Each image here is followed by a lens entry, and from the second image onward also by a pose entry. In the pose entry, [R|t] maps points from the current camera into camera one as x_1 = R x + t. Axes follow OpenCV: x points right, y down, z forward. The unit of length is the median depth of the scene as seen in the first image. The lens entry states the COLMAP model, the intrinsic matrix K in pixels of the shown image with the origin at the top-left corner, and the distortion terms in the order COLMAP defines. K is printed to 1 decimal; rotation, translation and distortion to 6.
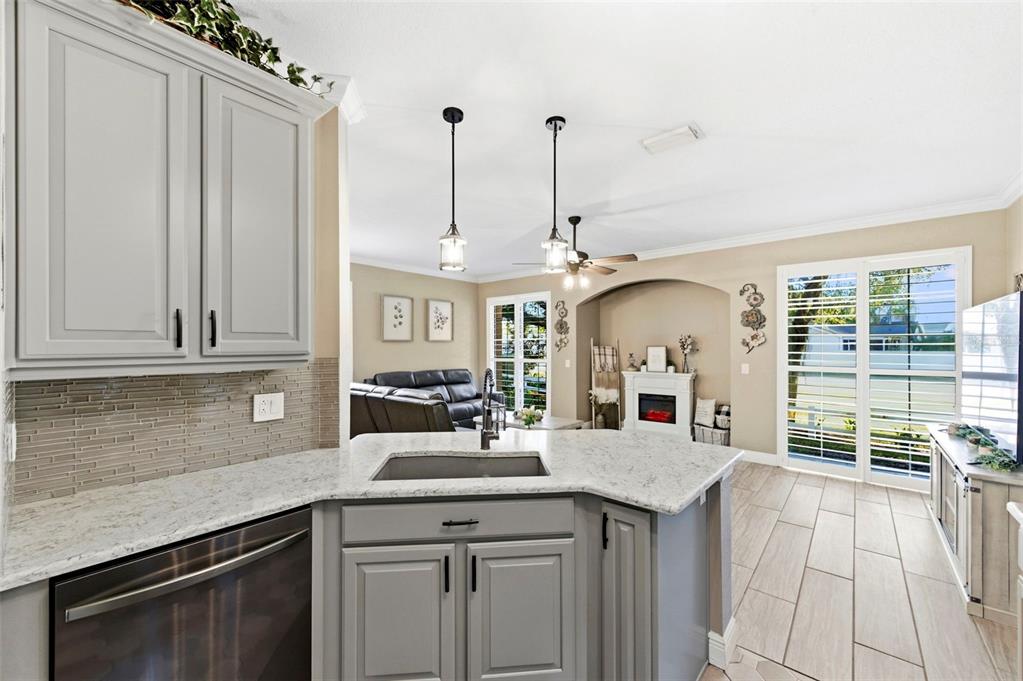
lens RADIAL K [[401.7, 0, 513.6], [0, 401.7, 345.0], [0, 0, 1]] dist [0.009357, -0.002055]
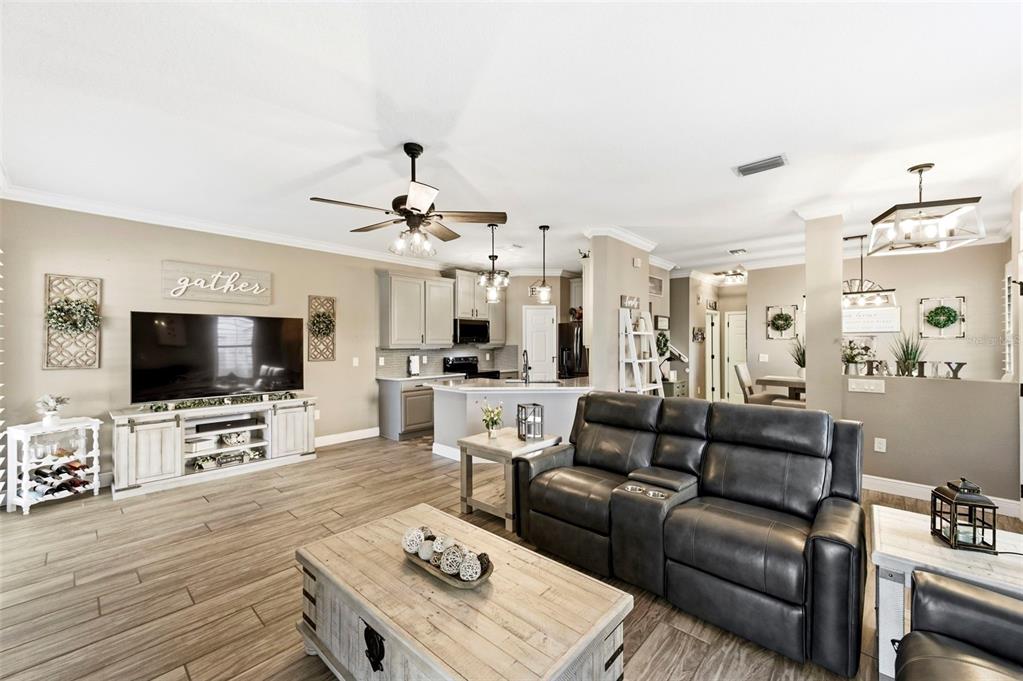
lens RADIAL K [[401.7, 0, 514.8], [0, 401.7, 342.8], [0, 0, 1]] dist [0.009357, -0.002055]
pose [[-0.999490, 0.000690, 0.031940, -0.025492], [0.000621, 0.999997, -0.002158, 0.006567], [-0.031942, -0.002137, -0.999487, 1.234582]]
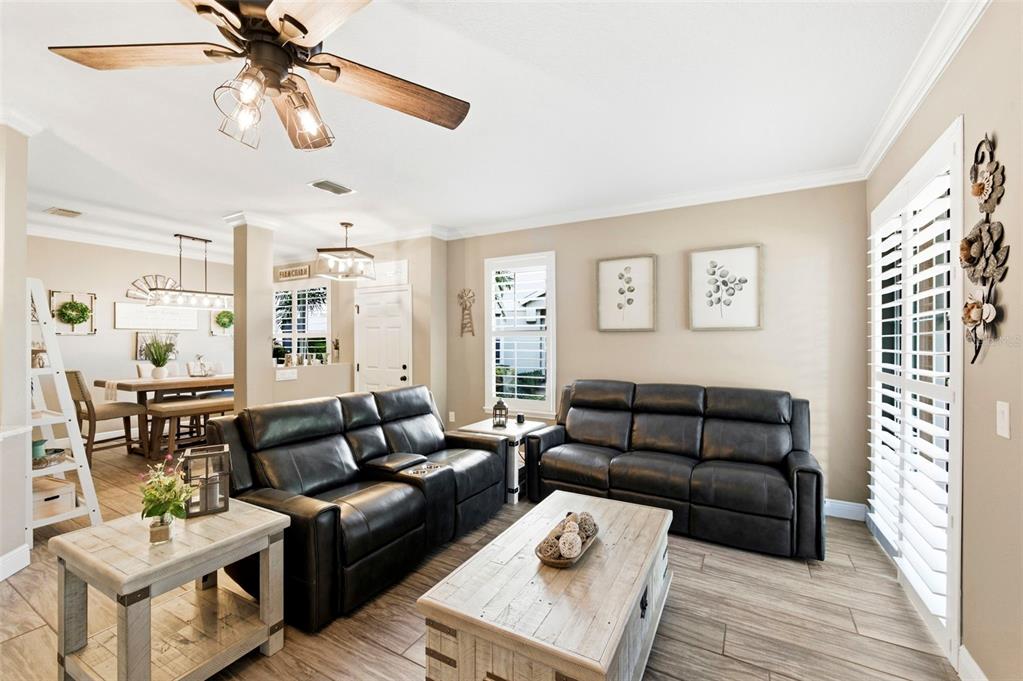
lens RADIAL K [[426.3, 0, 509.9], [0, 426.3, 339.3], [0, 0, 1]] dist [0.000407, 0.001513]
pose [[0.185223, -0.002639, -0.982693, 0.364660], [-0.000583, 0.999996, -0.002795, 0.005505], [0.982696, 0.001090, 0.185221, 0.826867]]
